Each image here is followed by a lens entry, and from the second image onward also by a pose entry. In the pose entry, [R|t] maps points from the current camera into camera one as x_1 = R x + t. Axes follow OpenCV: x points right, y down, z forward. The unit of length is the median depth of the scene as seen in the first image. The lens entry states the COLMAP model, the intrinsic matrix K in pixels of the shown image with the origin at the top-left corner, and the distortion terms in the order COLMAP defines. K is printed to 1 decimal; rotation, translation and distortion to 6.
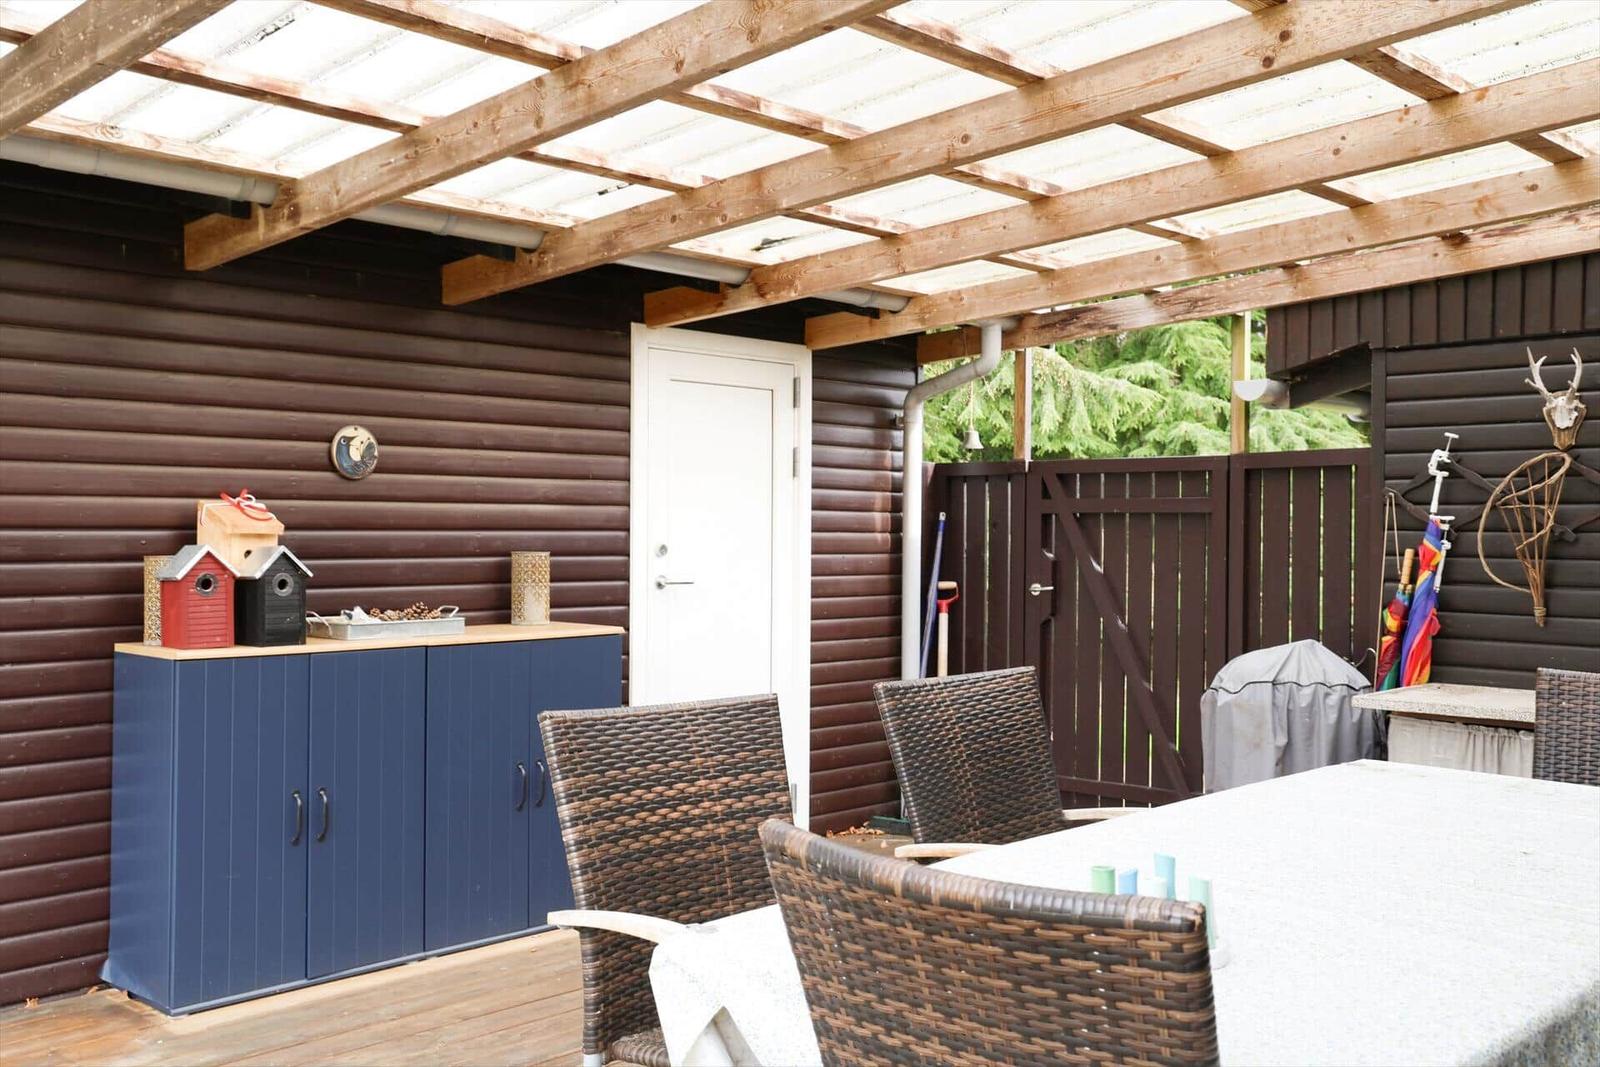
lens RADIAL K [[1517.8, 0, 800.0], [0, 1517.8, 533.5], [0, 0, 1]] dist [0.019551, 0.008073]
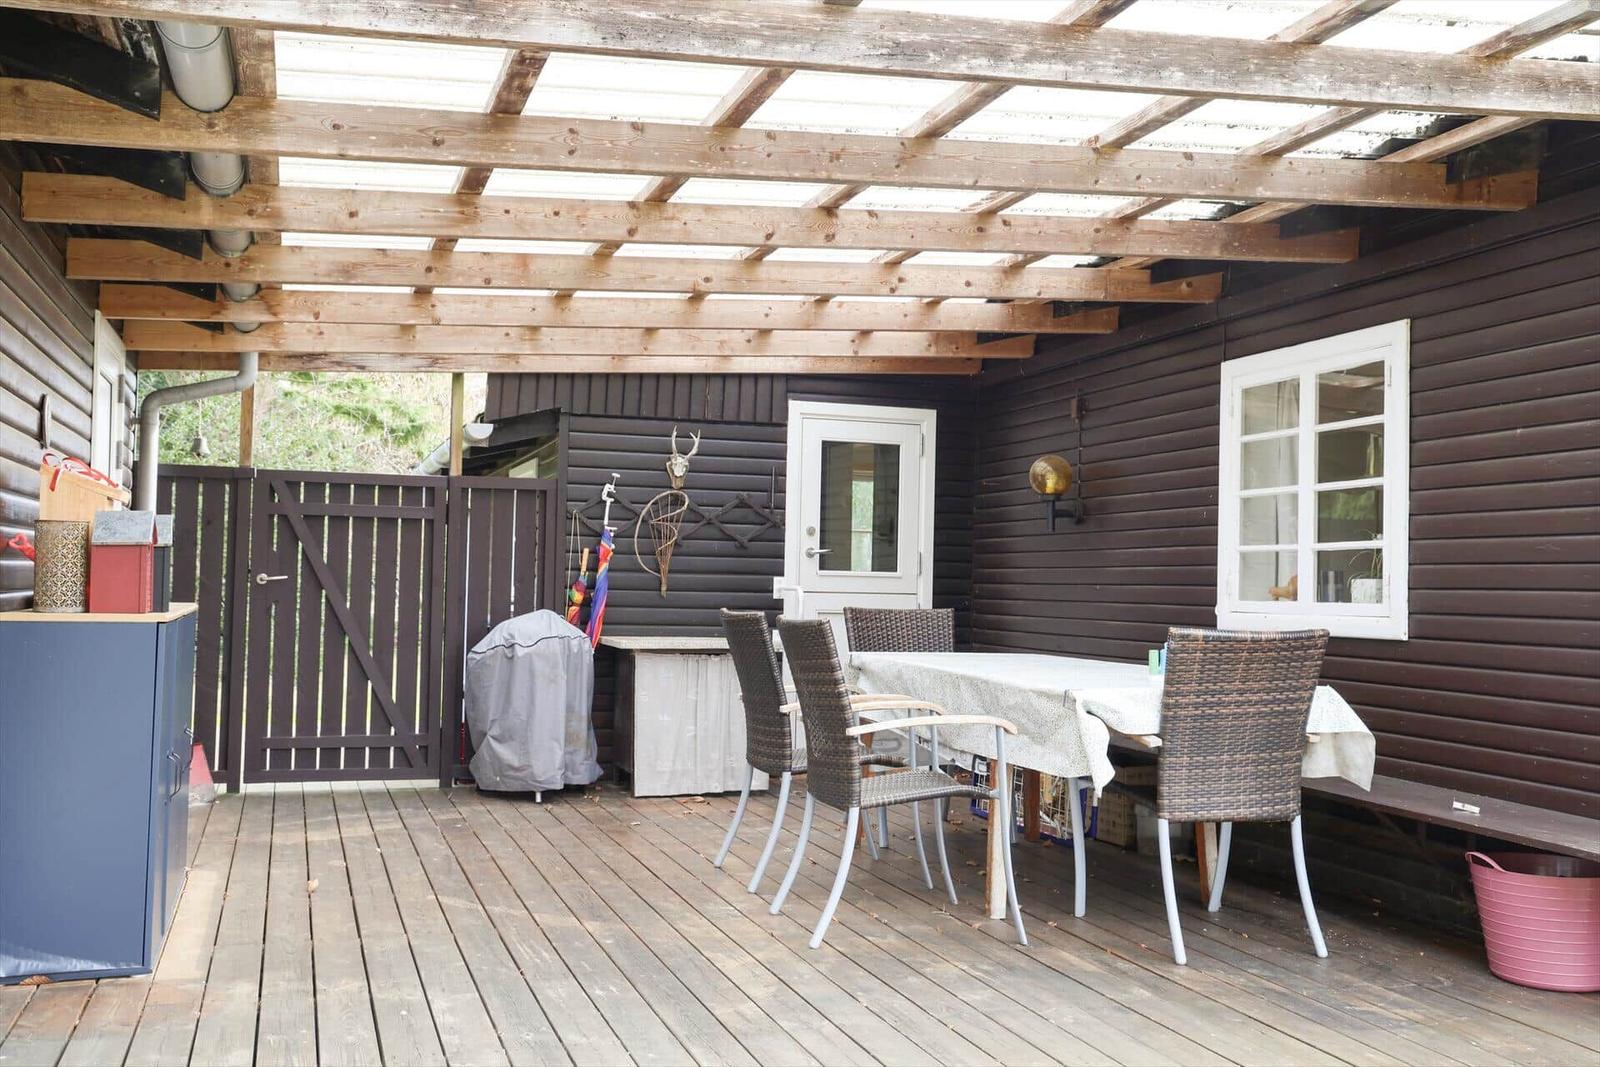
lens RADIAL K [[1517.8, 0, 800.0], [0, 1517.8, 533.5], [0, 0, 1]] dist [0.019551, 0.008073]
pose [[0.470651, 0.031112, 0.881771, -0.841355], [-0.016087, 0.999515, -0.026680, 0.032946], [-0.882173, -0.001628, 0.470923, 0.106522]]
